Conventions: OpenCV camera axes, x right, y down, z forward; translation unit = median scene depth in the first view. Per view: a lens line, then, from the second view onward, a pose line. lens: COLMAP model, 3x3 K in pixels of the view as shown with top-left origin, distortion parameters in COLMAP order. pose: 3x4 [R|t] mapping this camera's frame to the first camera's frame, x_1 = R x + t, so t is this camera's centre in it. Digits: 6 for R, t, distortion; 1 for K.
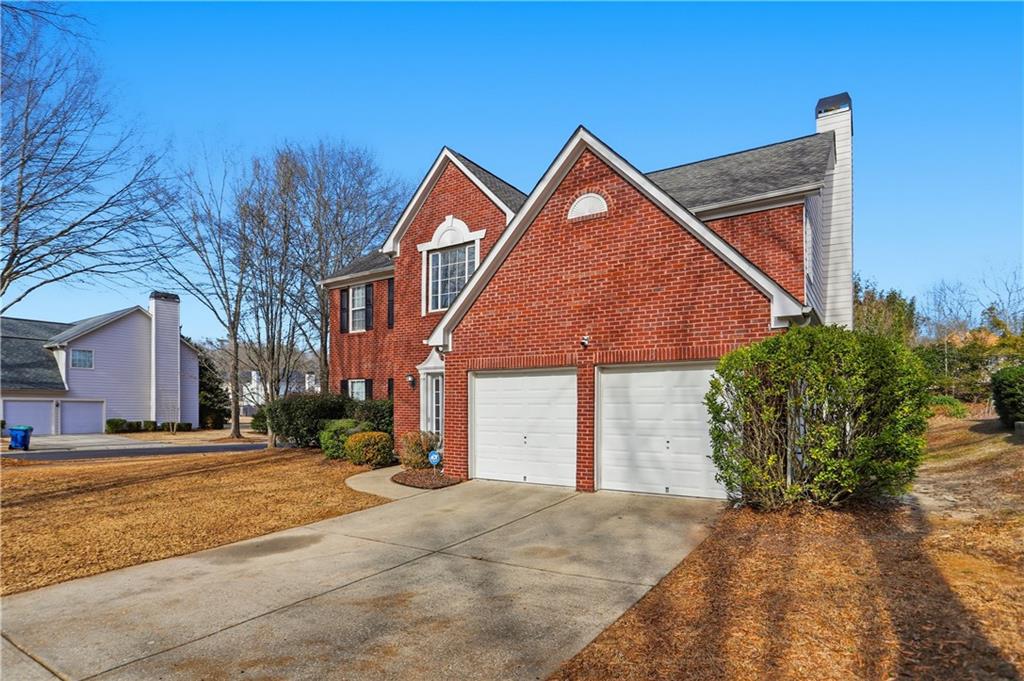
lens RADIAL K [[521.8, 0, 512.9], [0, 521.8, 309.7], [0, 0, 1]] dist [-0.001034, 0.000001]
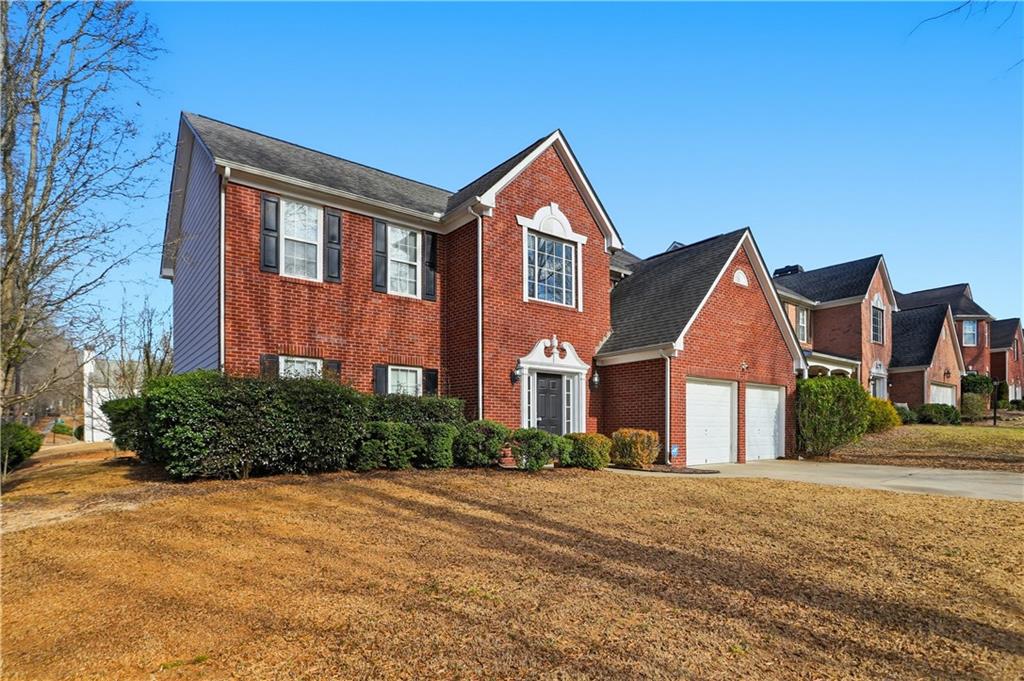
lens RADIAL K [[538.8, 0, 512.0], [0, 538.8, 340.5], [0, 0, 1]] dist [-0.037421, 0.001767]
pose [[0.312056, 0.162613, 0.936044, -1.005037], [-0.167443, 0.979234, -0.114294, 0.181251], [-0.935192, -0.121068, 0.332805, 0.726389]]
